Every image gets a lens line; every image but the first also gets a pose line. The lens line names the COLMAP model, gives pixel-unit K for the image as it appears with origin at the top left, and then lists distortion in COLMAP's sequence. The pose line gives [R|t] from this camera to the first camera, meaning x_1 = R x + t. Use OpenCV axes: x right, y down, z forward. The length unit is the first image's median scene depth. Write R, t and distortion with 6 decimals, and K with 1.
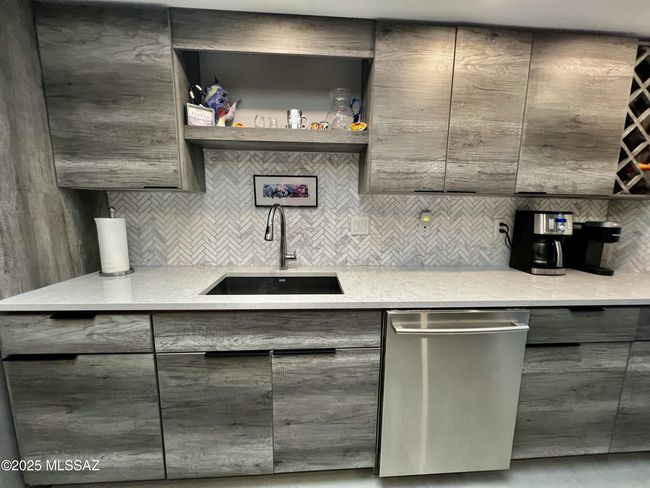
lens RADIAL K [[272.8, 0, 324.9], [0, 272.8, 245.2], [0, 0, 1]] dist [-0.001668, 0.001009]
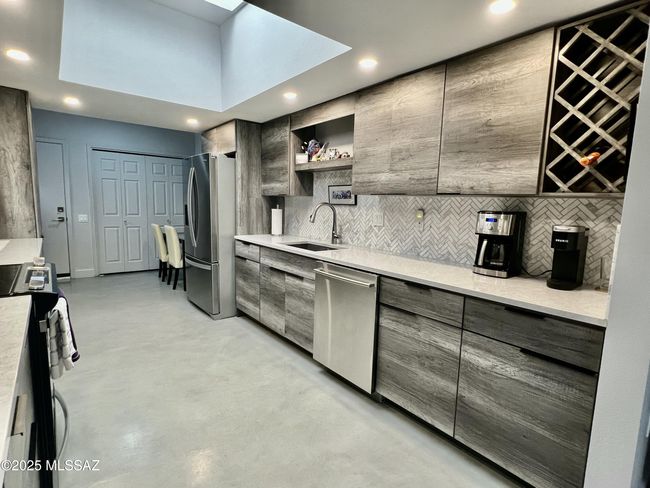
lens RADIAL K [[344.4, 0, 325.1], [0, 344.4, 245.7], [0, 0, 1]] dist [-0.004130, -0.001165]
pose [[0.564808, 0.104998, -0.818516, 1.693178], [-0.138796, 0.989829, 0.031199, 0.051698], [0.813467, 0.095985, 0.573637, -0.229319]]
